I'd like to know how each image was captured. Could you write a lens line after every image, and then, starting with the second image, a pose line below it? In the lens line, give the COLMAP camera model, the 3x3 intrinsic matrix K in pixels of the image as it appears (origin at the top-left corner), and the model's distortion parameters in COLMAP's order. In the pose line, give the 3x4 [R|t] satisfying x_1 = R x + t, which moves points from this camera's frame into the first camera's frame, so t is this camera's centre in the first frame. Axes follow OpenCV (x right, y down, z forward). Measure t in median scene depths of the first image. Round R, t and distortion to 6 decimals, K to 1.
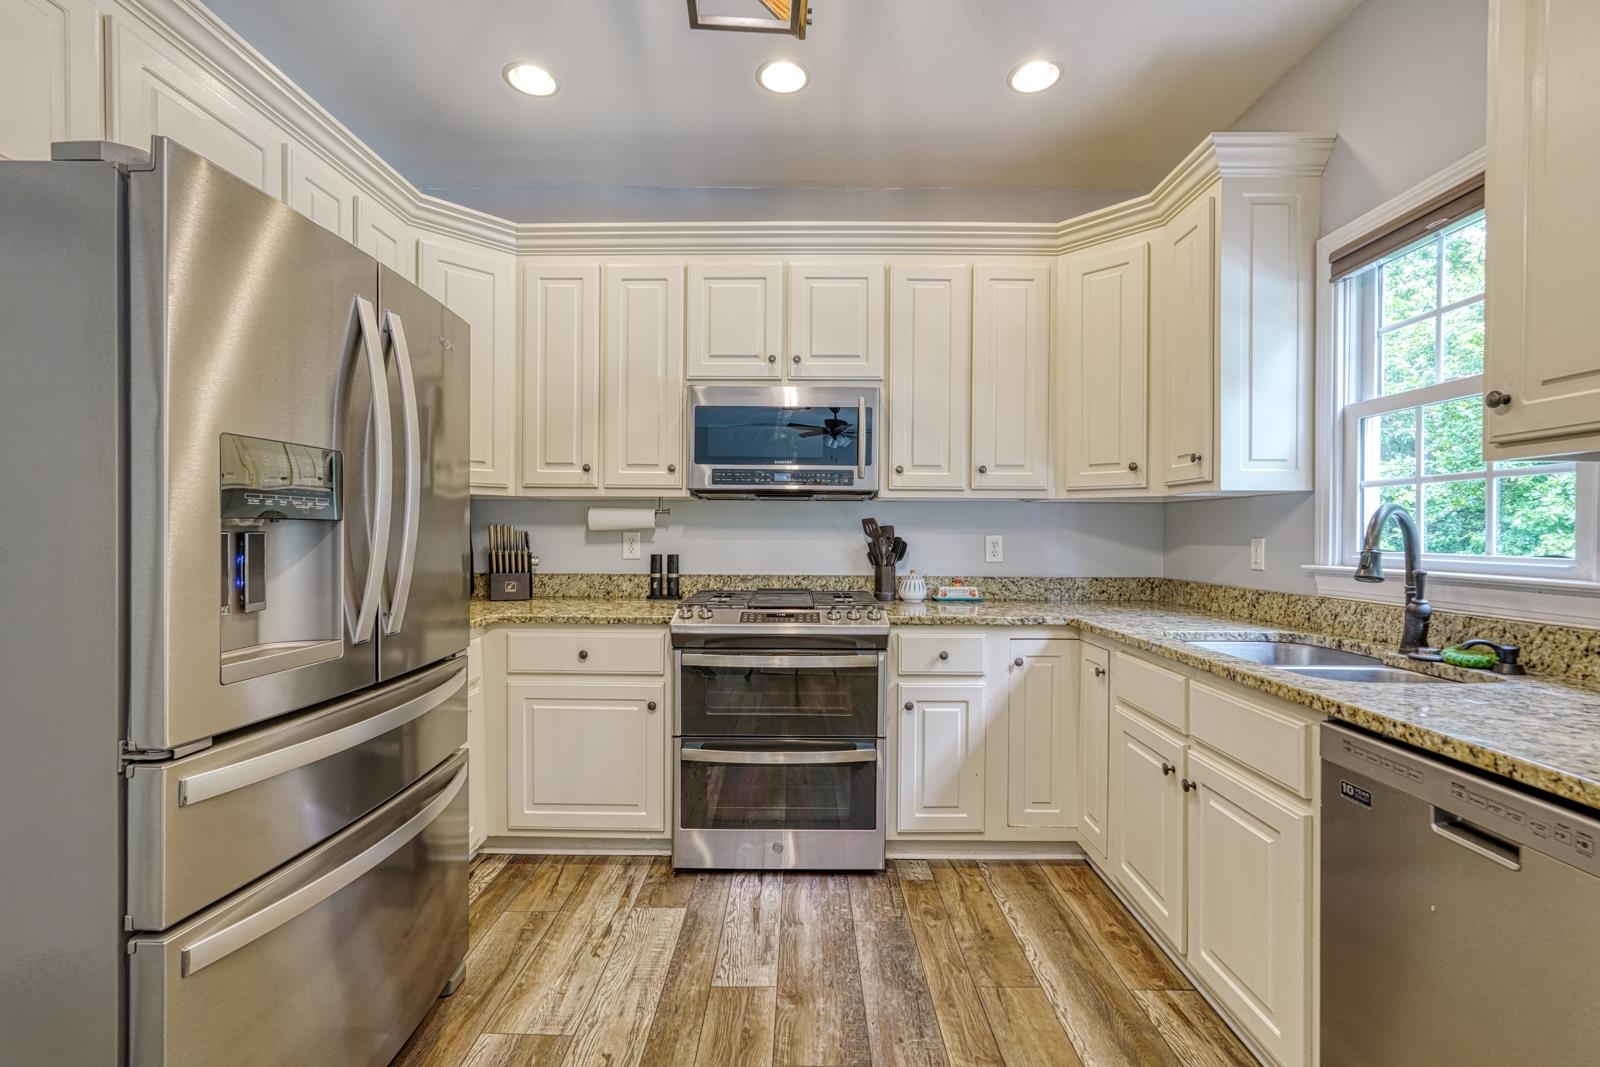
lens RADIAL K [[700.6, 0, 797.5], [0, 700.6, 533.5], [0, 0, 1]] dist [-0.015470, 0.004670]
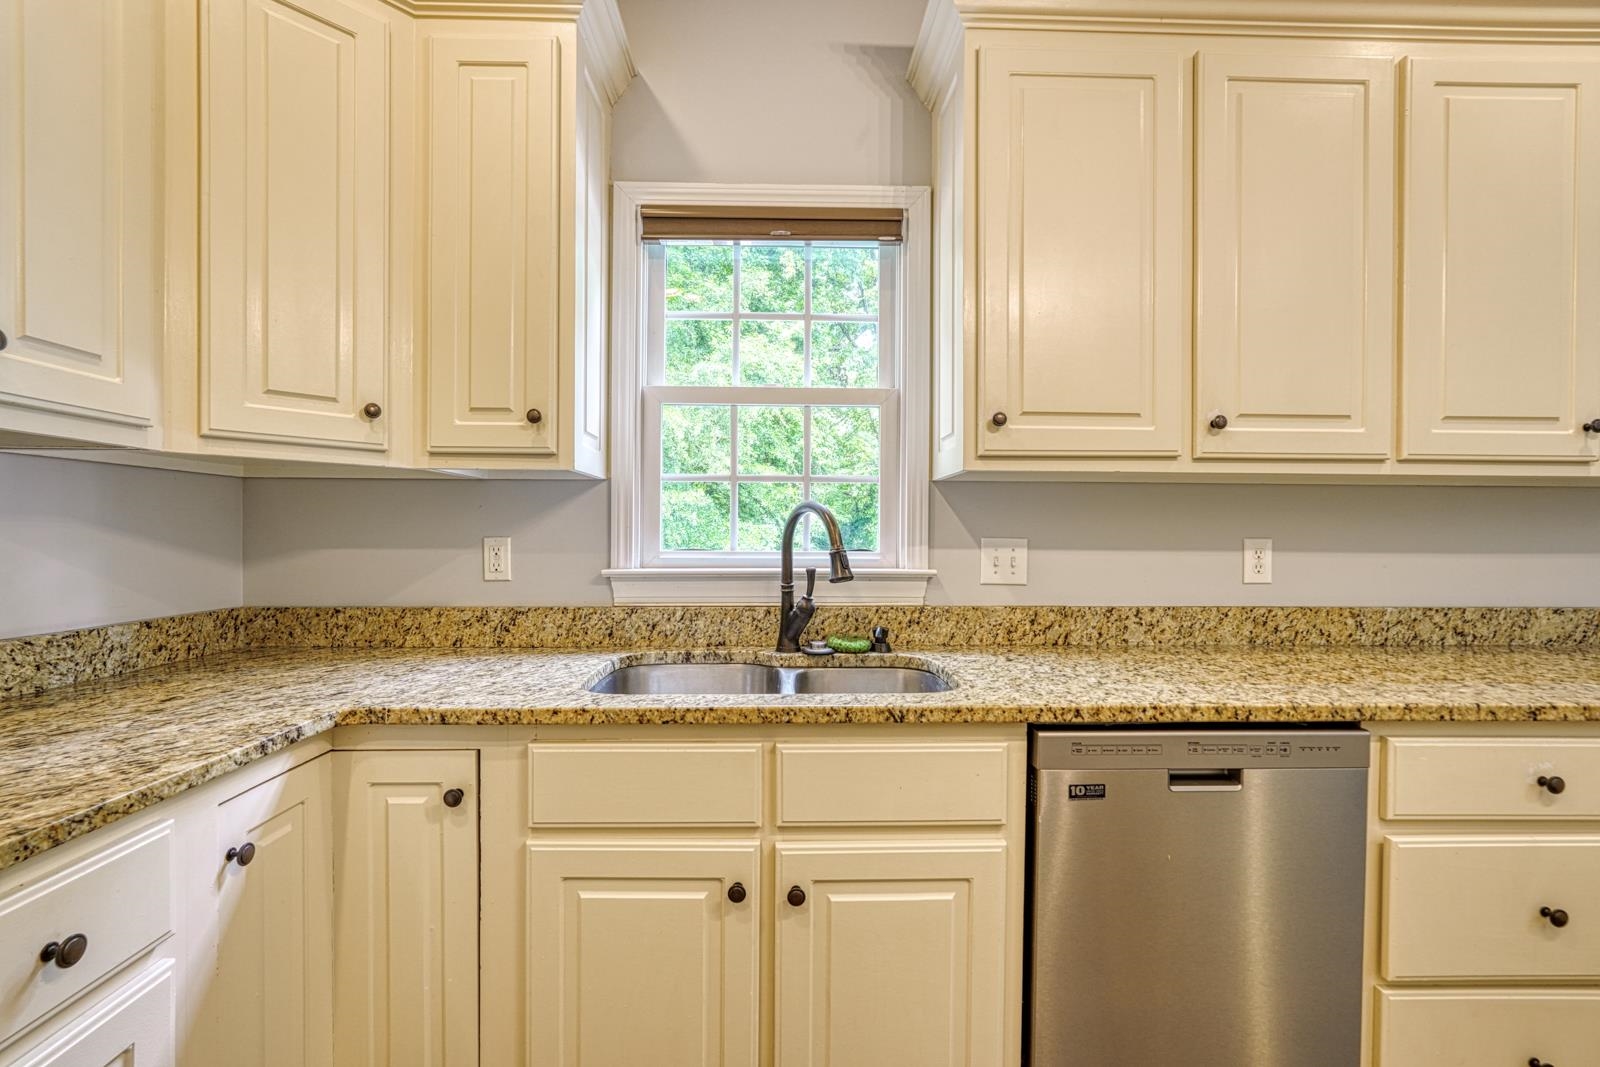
lens RADIAL K [[700.6, 0, 799.7], [0, 700.6, 540.5], [0, 0, 1]] dist [-0.015470, 0.004670]
pose [[-0.036837, -0.015431, 0.999202, -0.139948], [-0.001846, 0.999880, 0.015373, -0.003247], [-0.999320, -0.001279, -0.036861, 1.088077]]
